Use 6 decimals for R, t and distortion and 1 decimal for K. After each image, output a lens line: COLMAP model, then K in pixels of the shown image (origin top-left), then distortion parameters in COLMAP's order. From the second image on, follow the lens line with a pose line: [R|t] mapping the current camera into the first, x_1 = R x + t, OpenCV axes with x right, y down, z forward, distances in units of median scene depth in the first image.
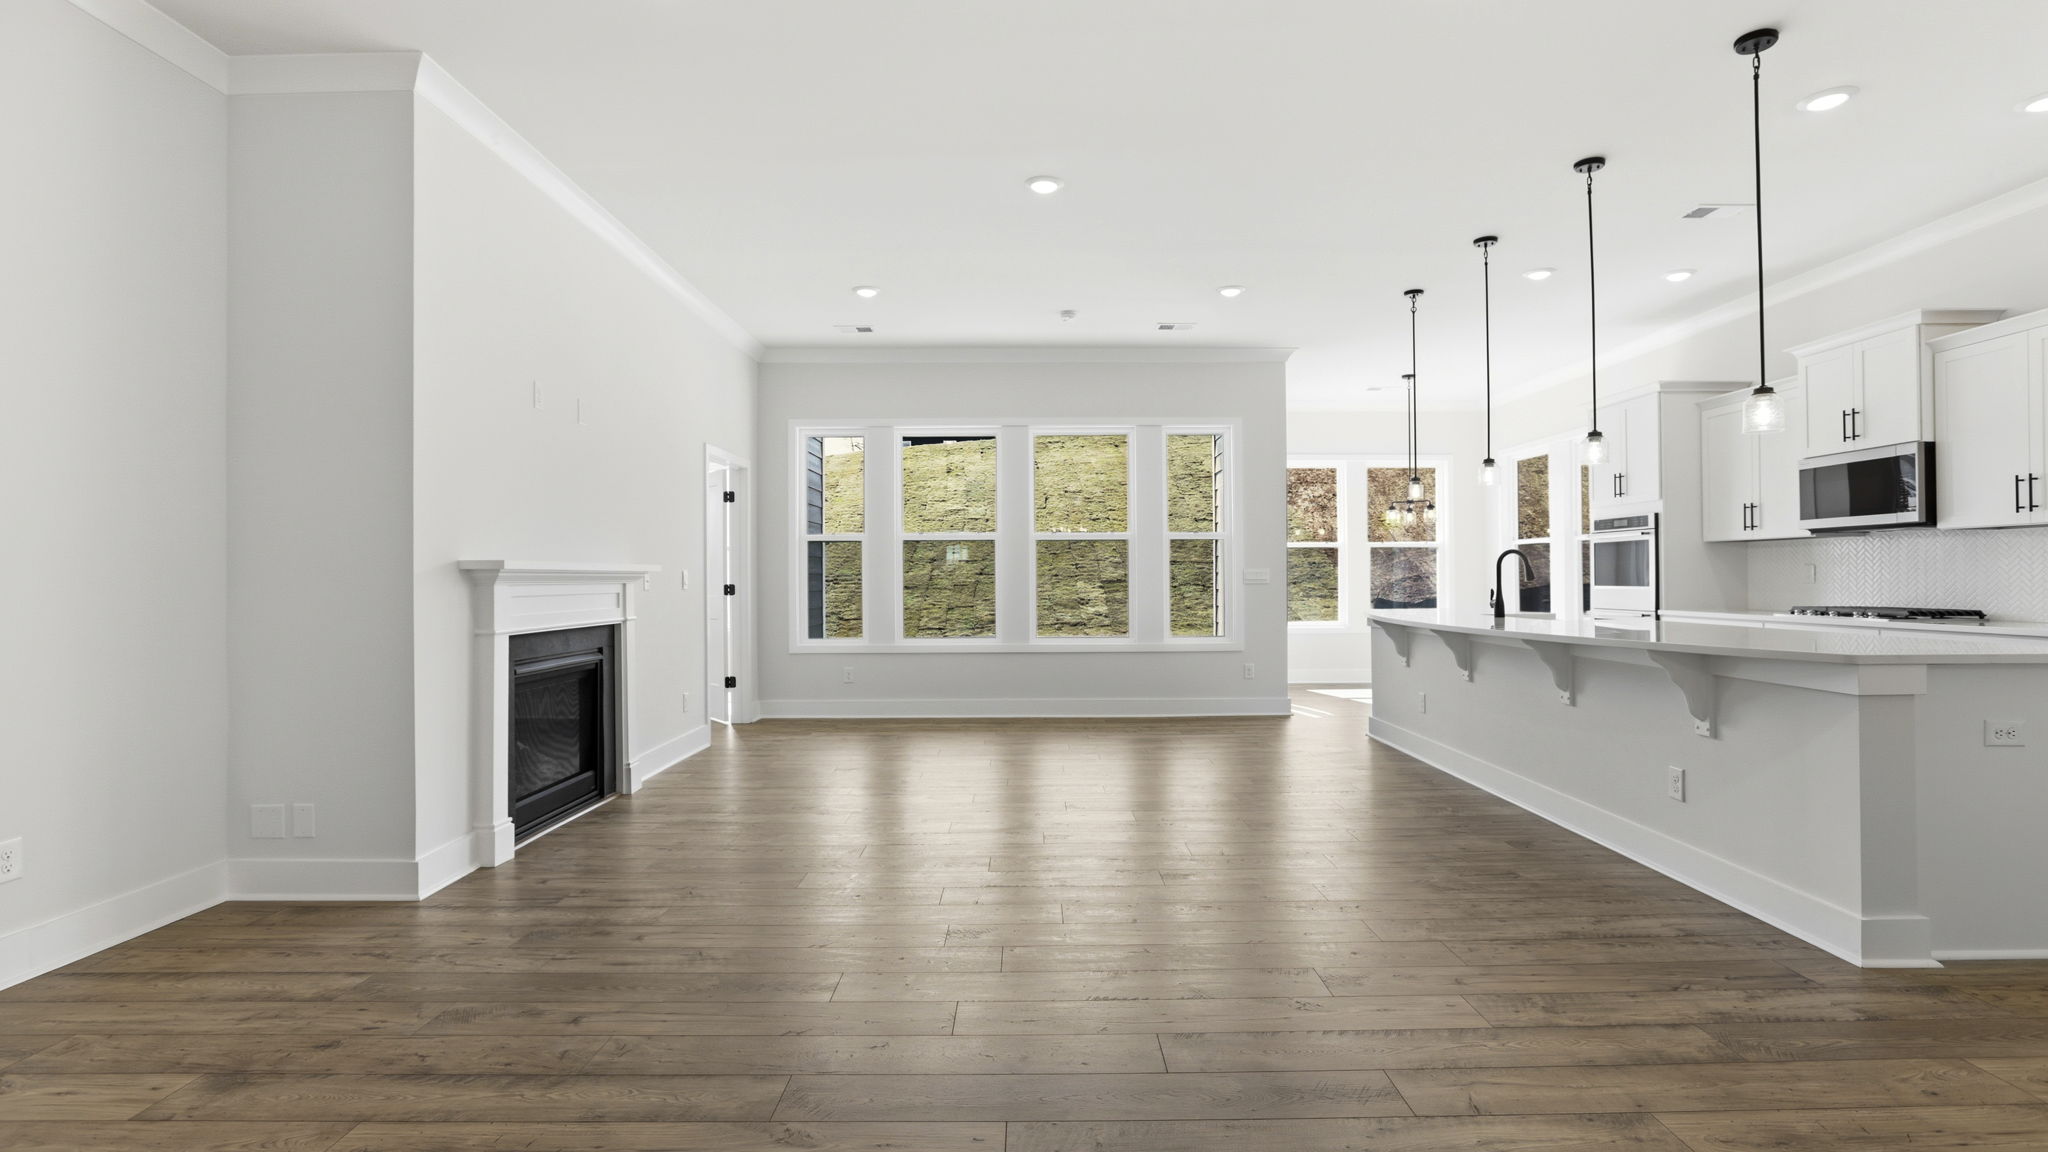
lens RADIAL K [[931.5, 0, 1044.1], [0, 931.5, 568.3], [0, 0, 1]] dist [-0.032446, 0.012804]
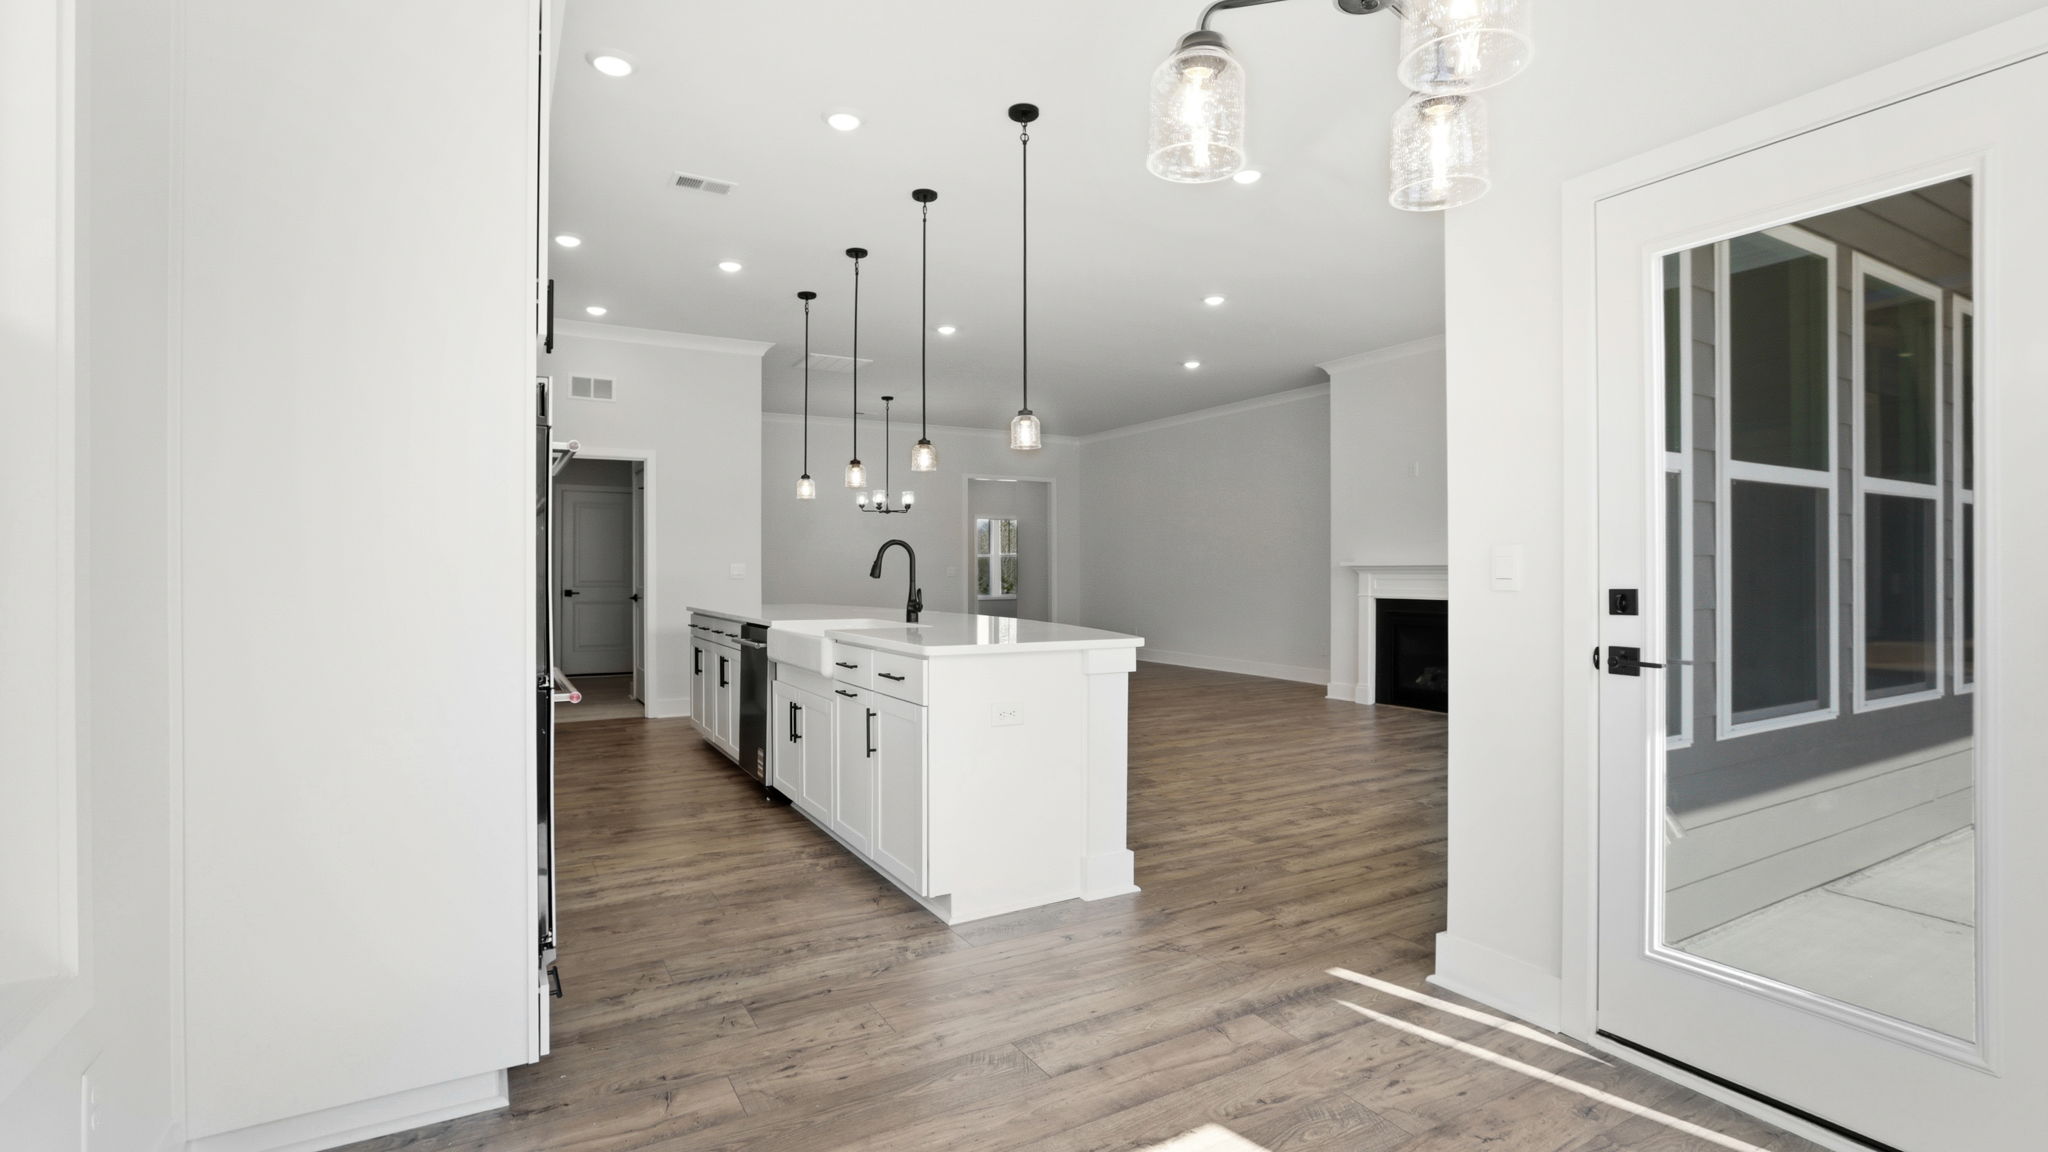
lens RADIAL K [[931.5, 0, 1018.2], [0, 931.5, 573.8], [0, 0, 1]] dist [-0.032446, 0.012804]
pose [[-0.880408, 0.005941, -0.474180, 0.707844], [0.010543, 0.999920, -0.007047, 0.015561], [0.474100, -0.011204, -0.880400, 1.564791]]
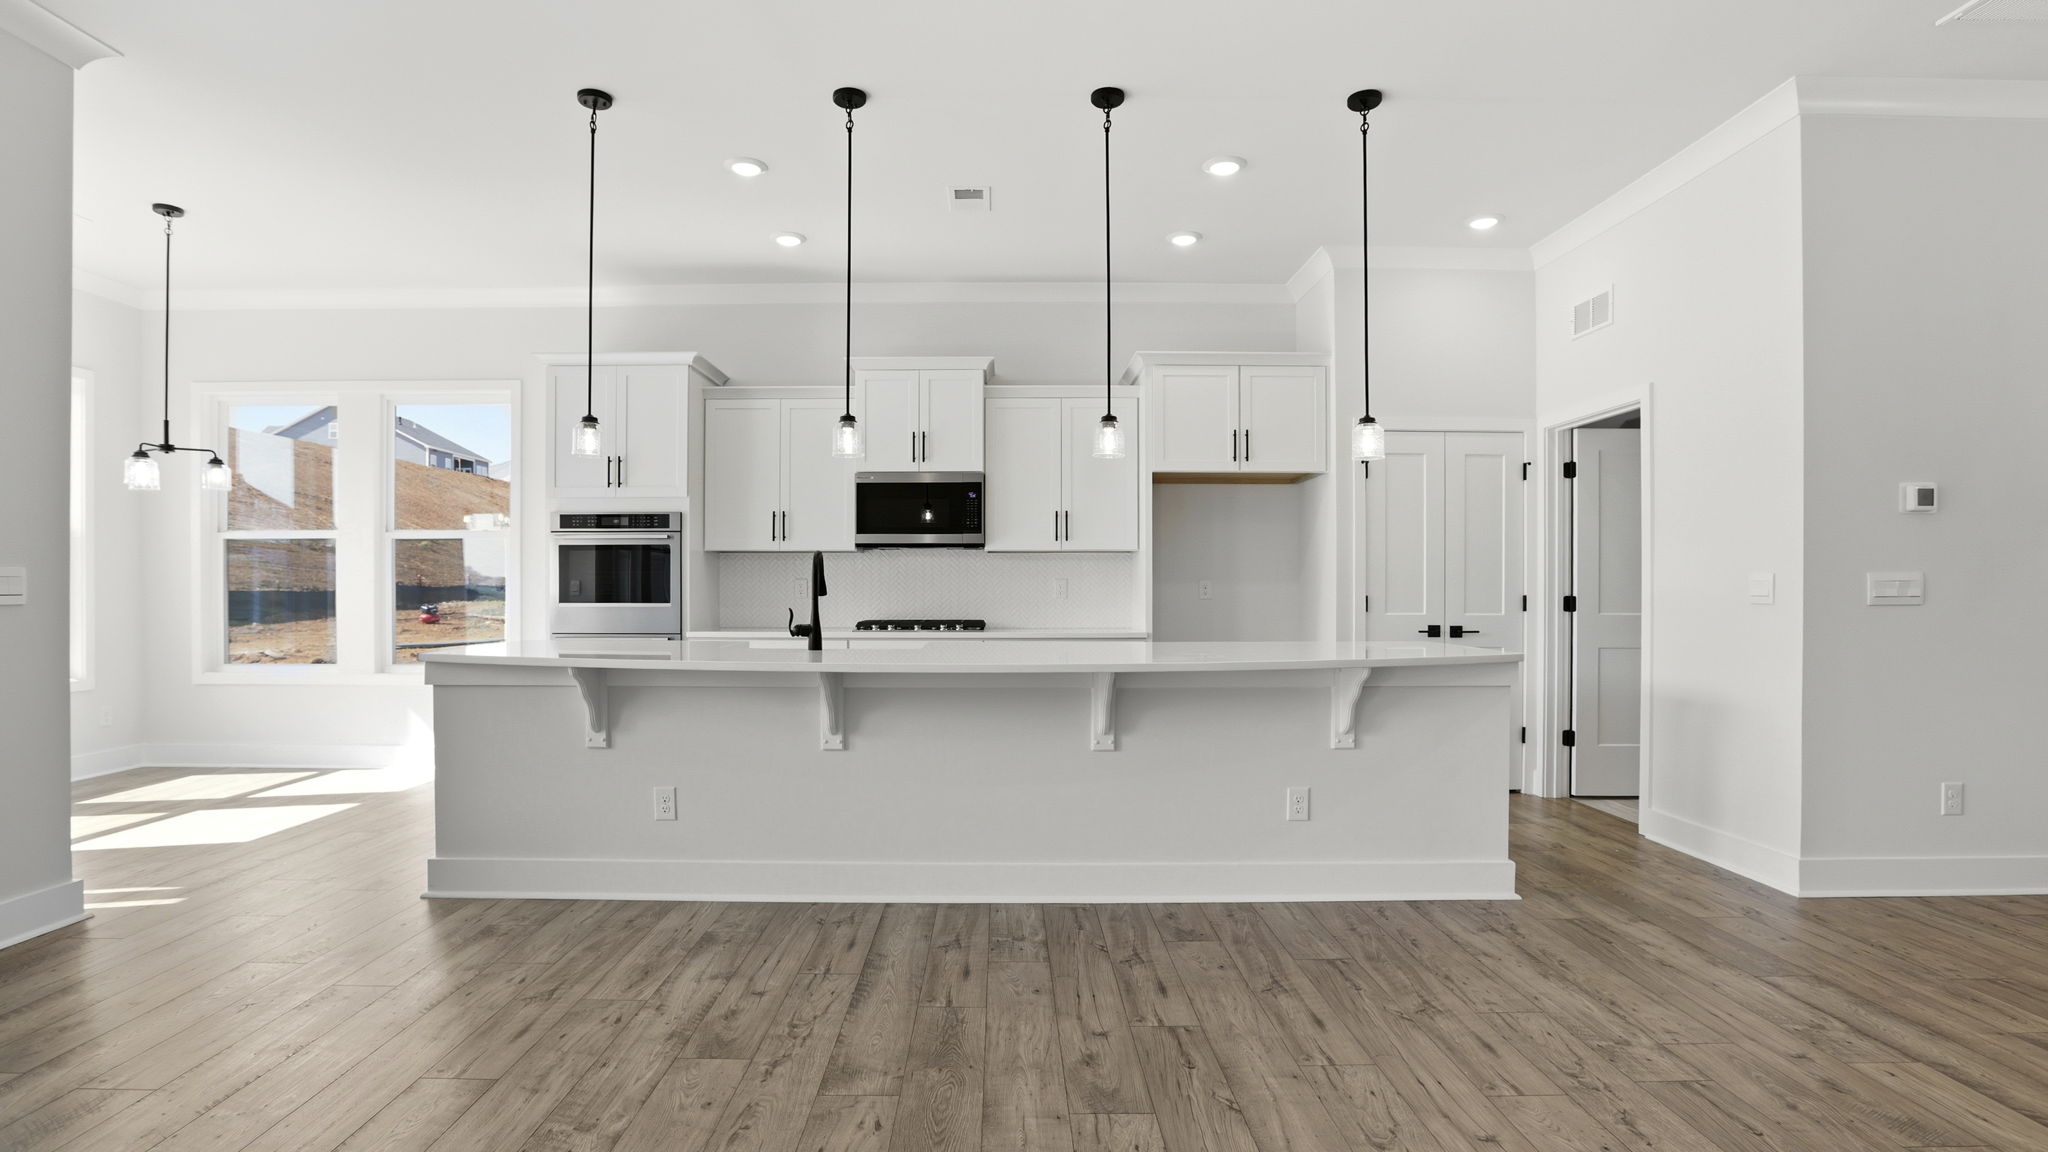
lens RADIAL K [[970.2, 0, 1020.9], [0, 970.2, 597.0], [0, 0, 1]] dist [-0.031282, 0.002227]
pose [[0.020708, -0.002969, 0.999781, -0.195527], [-0.011186, 0.999932, 0.003201, 0.008954], [-0.999723, -0.011250, 0.020673, 0.737263]]
